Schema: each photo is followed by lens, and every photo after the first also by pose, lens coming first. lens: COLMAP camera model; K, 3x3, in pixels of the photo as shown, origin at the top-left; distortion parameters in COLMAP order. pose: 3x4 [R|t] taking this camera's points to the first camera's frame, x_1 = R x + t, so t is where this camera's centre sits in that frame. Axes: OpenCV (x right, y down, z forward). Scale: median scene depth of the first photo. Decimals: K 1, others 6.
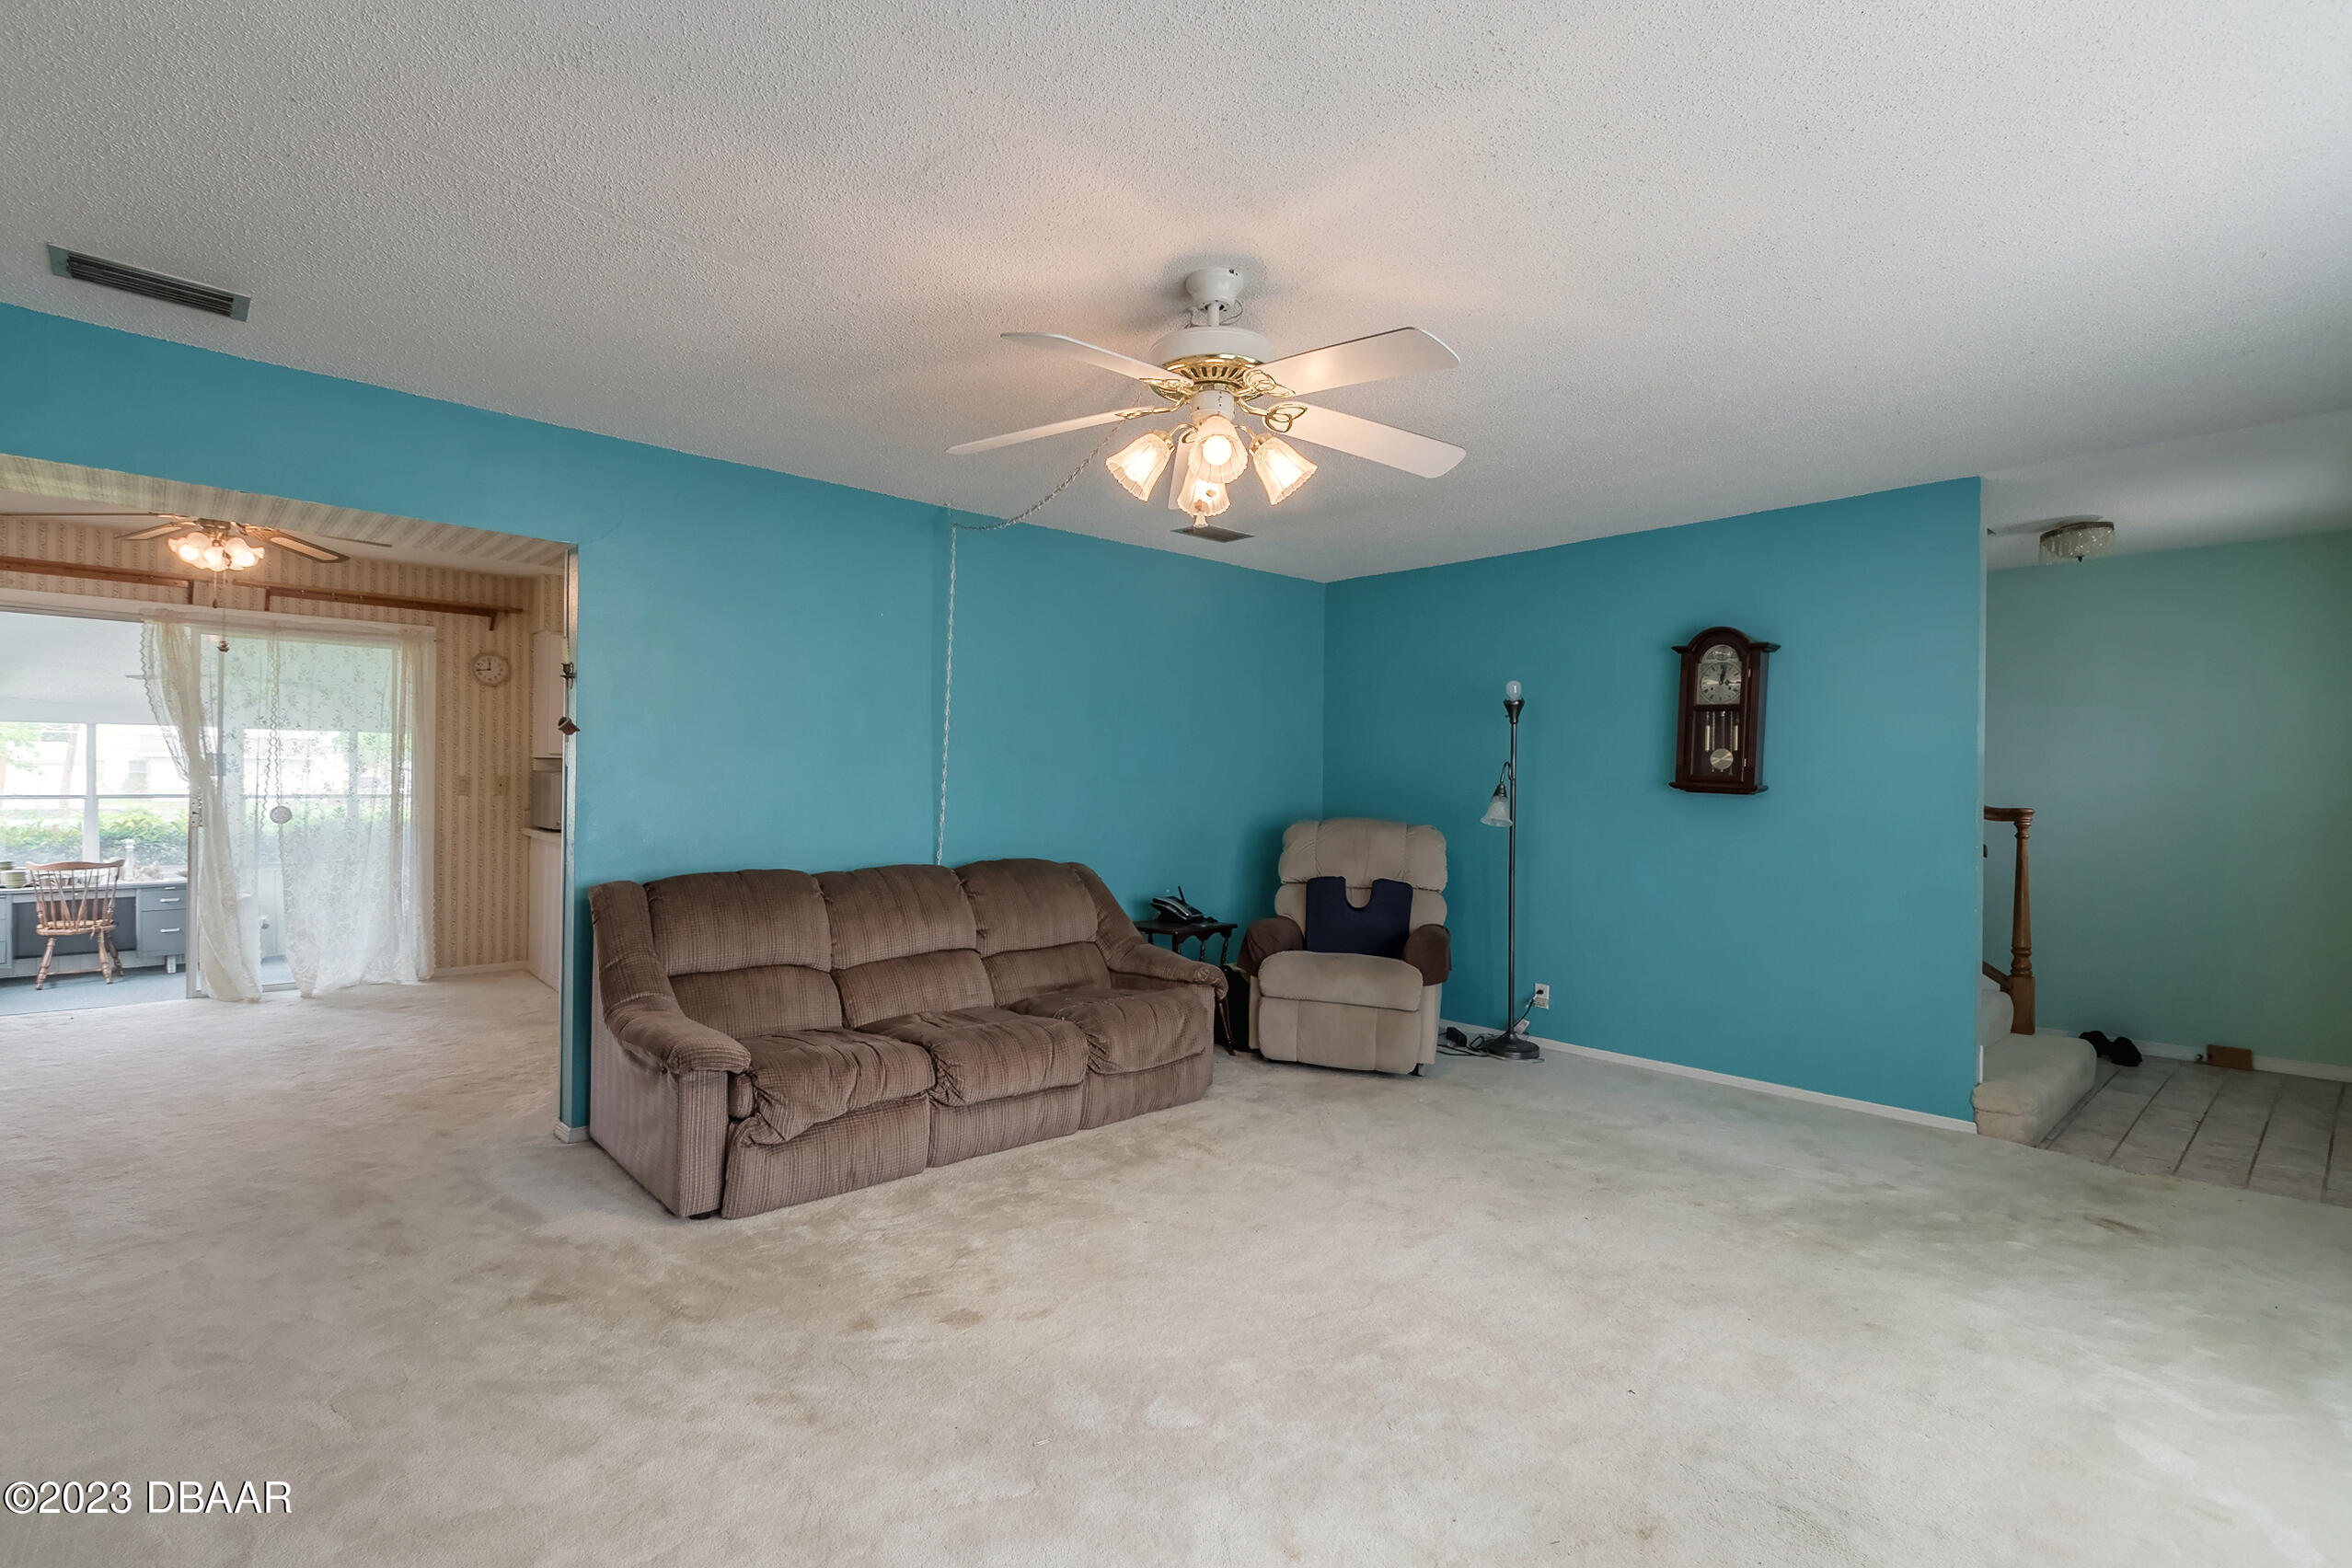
lens RADIAL K [[1099.5, 0, 1134.1], [0, 1099.5, 788.8], [0, 0, 1]] dist [0.001063, -0.000052]
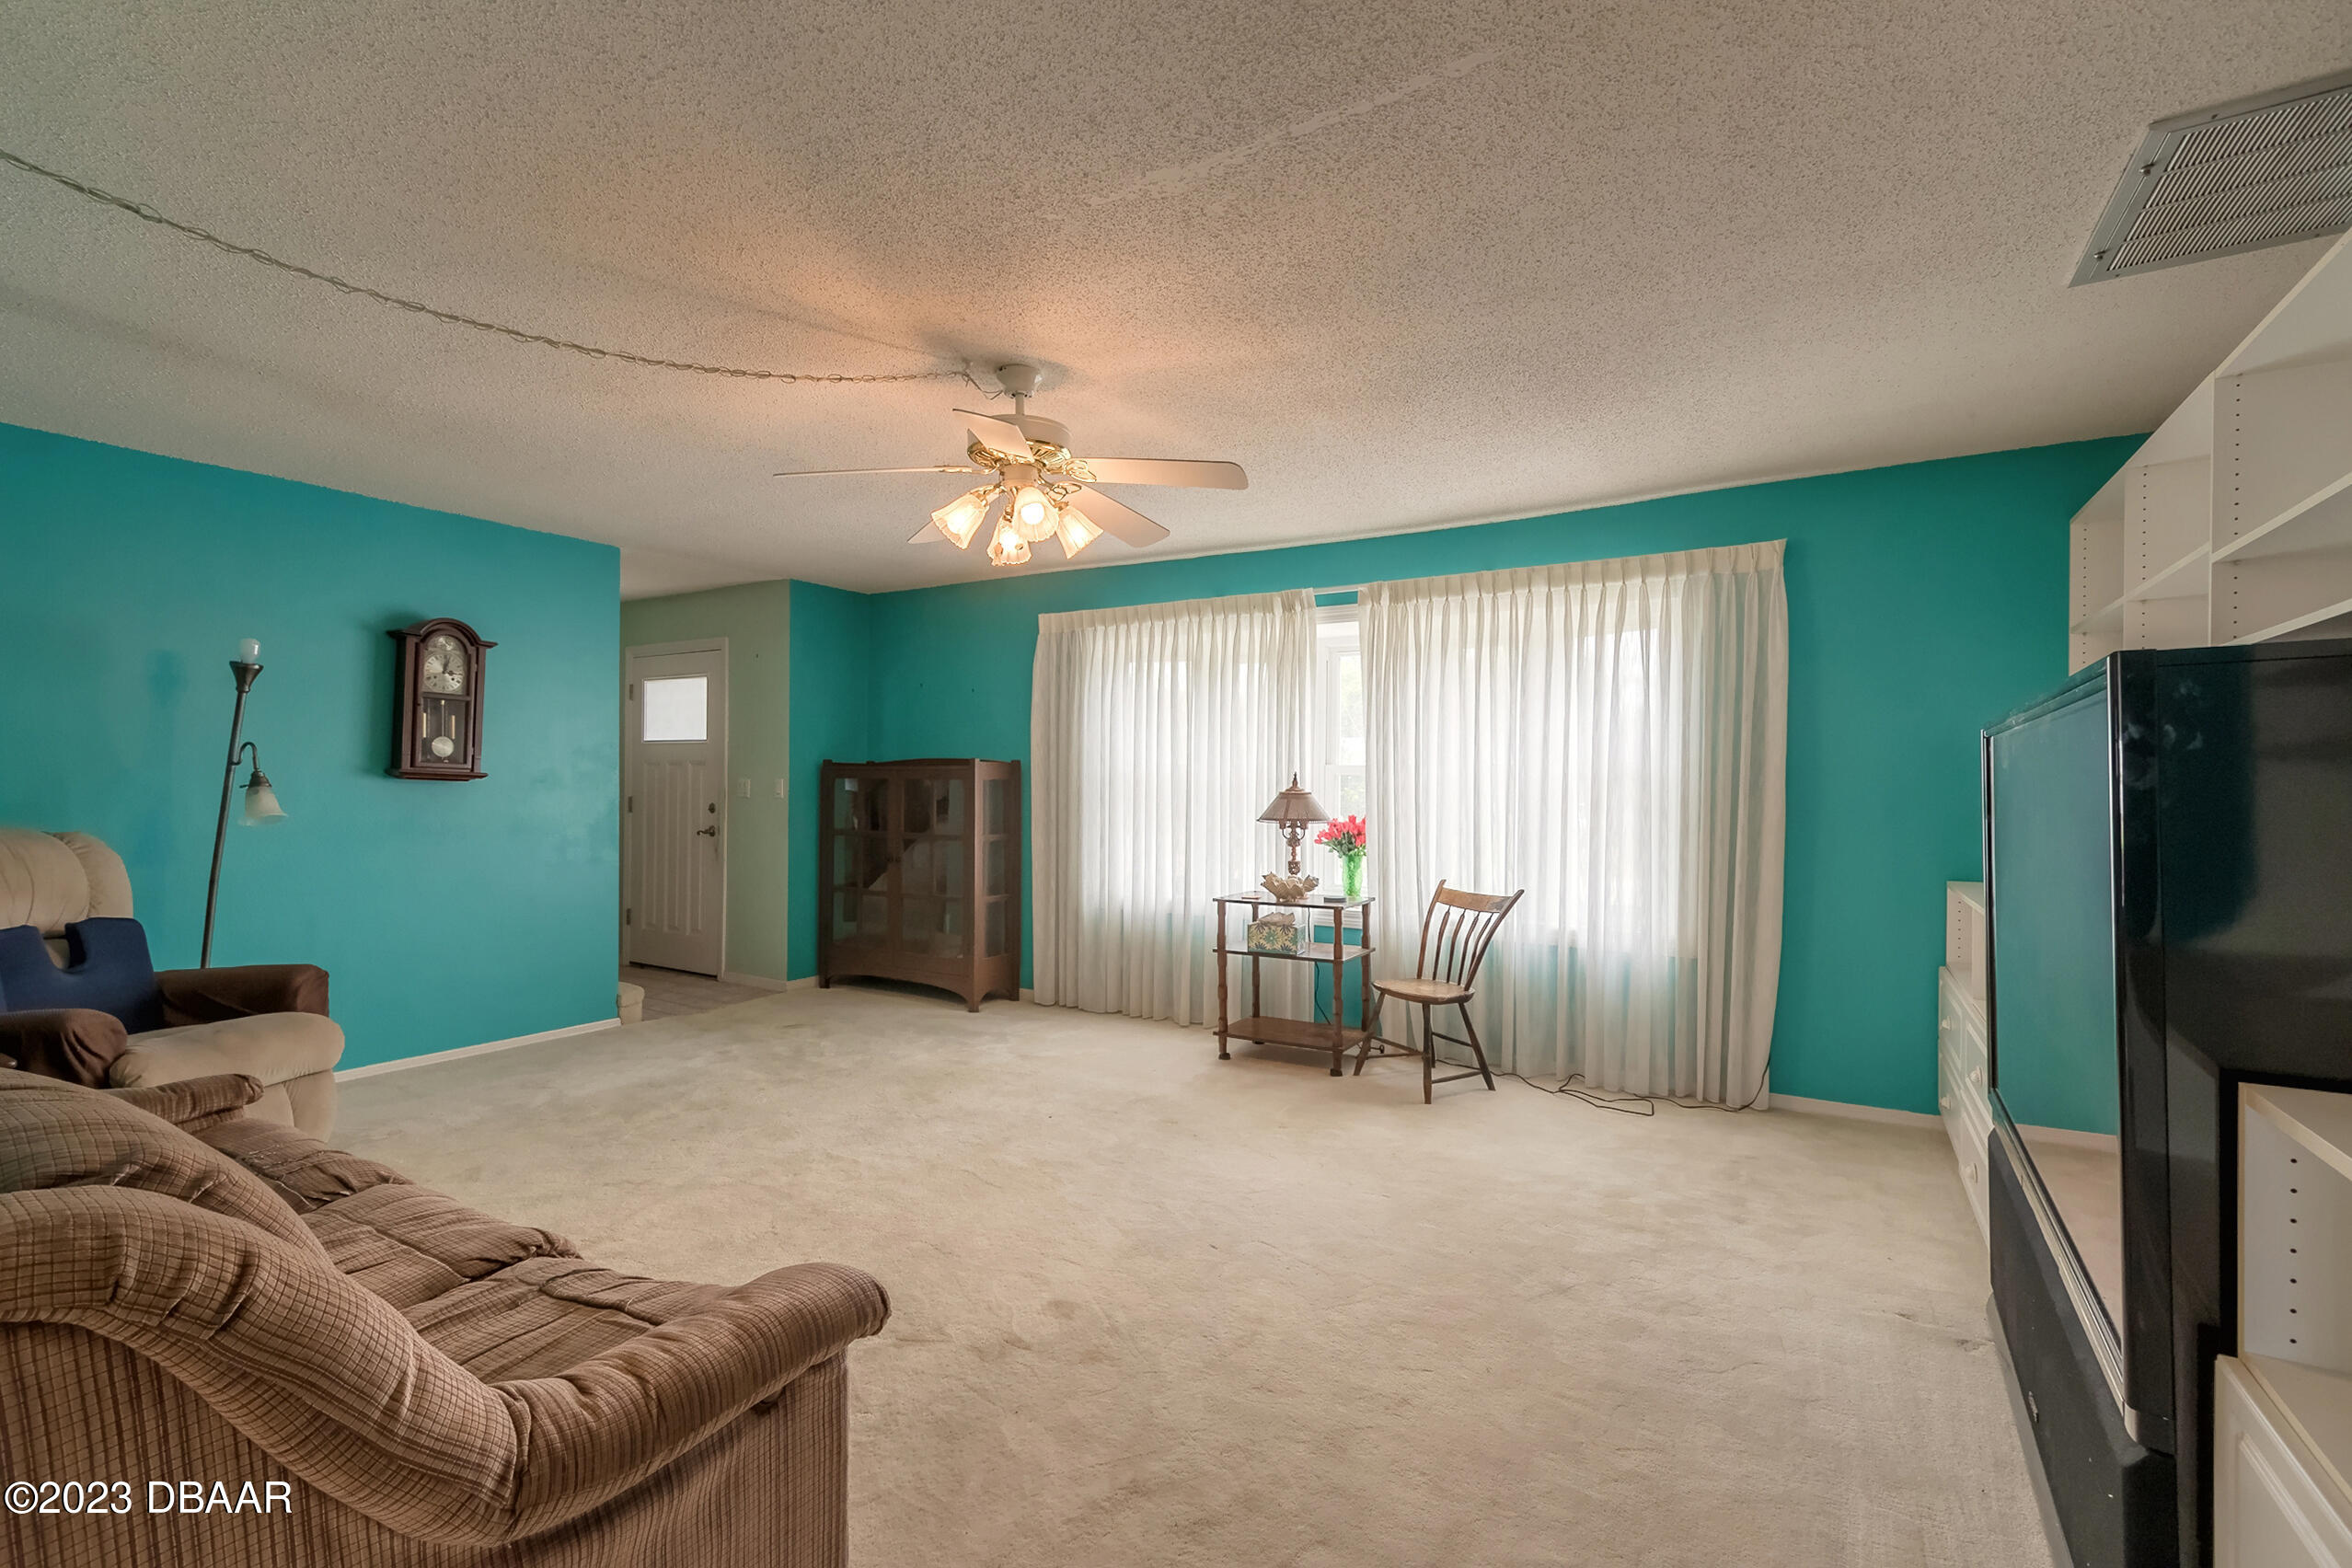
lens RADIAL K [[1029.3, 0, 1176.0], [0, 1029.3, 784.0], [0, 0, 1]] dist [0.000708, -0.000016]
pose [[-0.303546, -0.017753, 0.952651, -0.716262], [-0.009550, 0.999833, 0.015589, -0.016256], [-0.952769, -0.004366, -0.303665, 0.777752]]
